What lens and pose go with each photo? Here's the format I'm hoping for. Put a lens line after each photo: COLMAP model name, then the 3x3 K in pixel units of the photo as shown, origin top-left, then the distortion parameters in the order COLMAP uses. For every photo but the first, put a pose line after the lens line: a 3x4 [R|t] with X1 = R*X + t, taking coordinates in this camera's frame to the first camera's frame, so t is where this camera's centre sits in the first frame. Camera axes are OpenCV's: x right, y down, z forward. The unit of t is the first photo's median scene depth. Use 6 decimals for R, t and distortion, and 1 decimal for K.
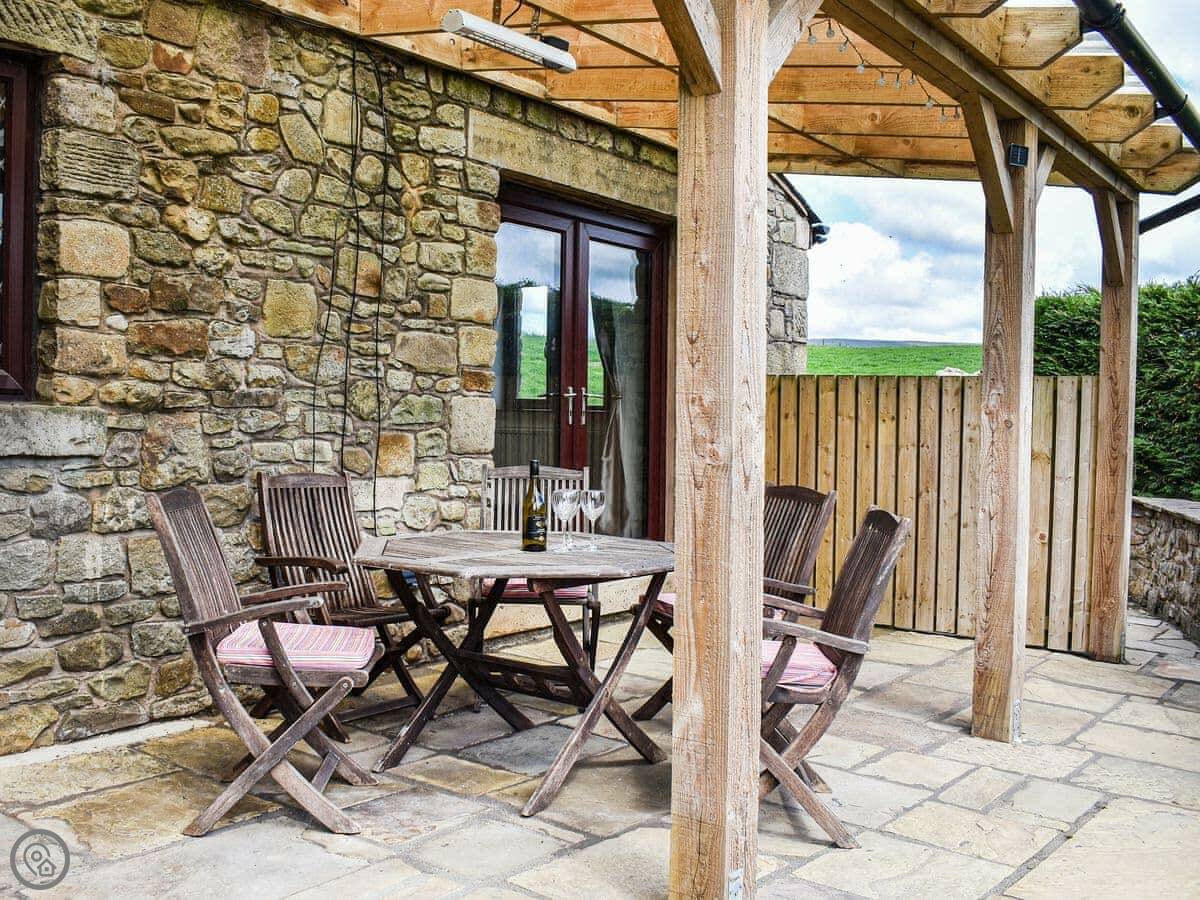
lens RADIAL K [[1237.1, 0, 600.0], [0, 1237.1, 450.0], [0, 0, 1]] dist [-0.093218, -0.010656]
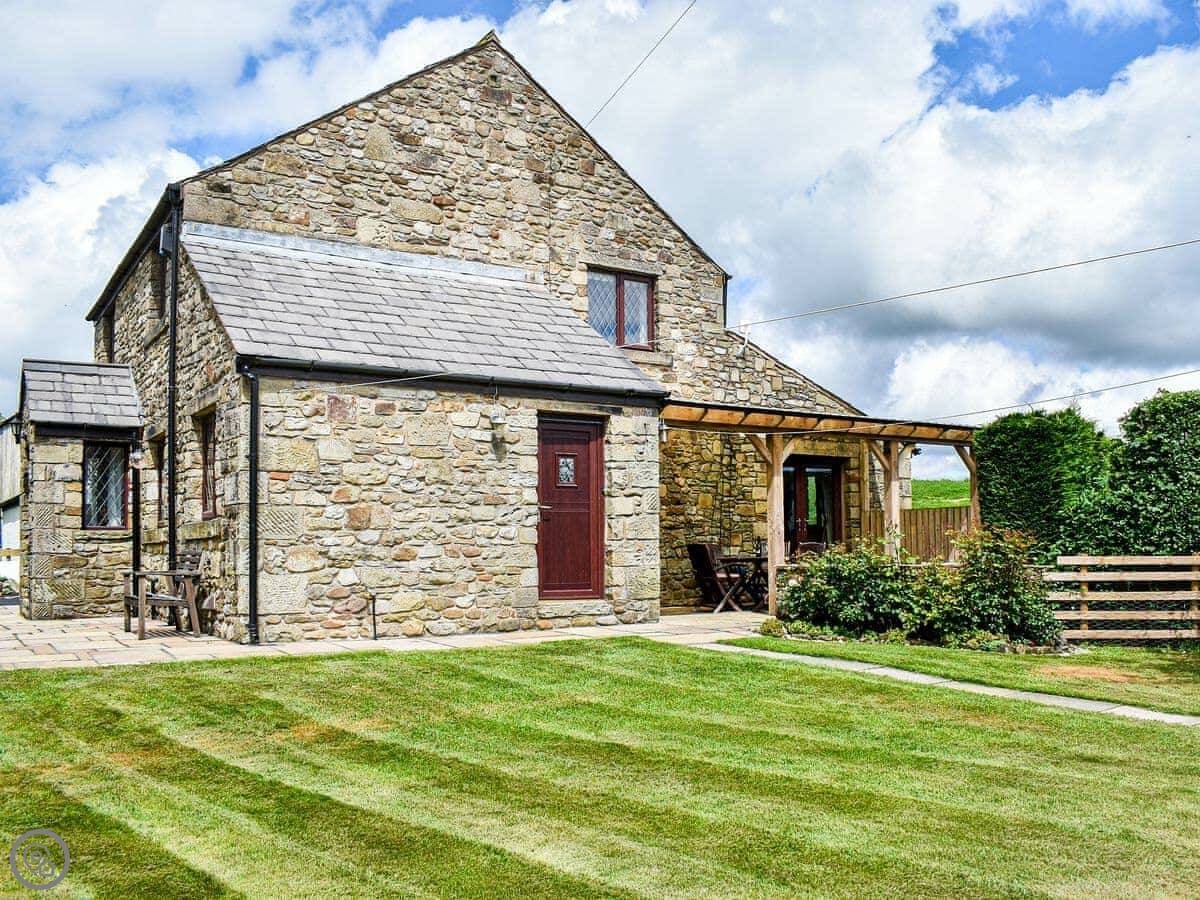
lens RADIAL K [[1237.1, 0, 600.0], [0, 1237.1, 450.0], [0, 0, 1]] dist [-0.093218, -0.010656]
pose [[0.940647, -0.040794, -0.336926, 0.679317], [0.009600, 0.995551, -0.093735, 0.076495], [0.339250, 0.084937, 0.936854, -2.496049]]
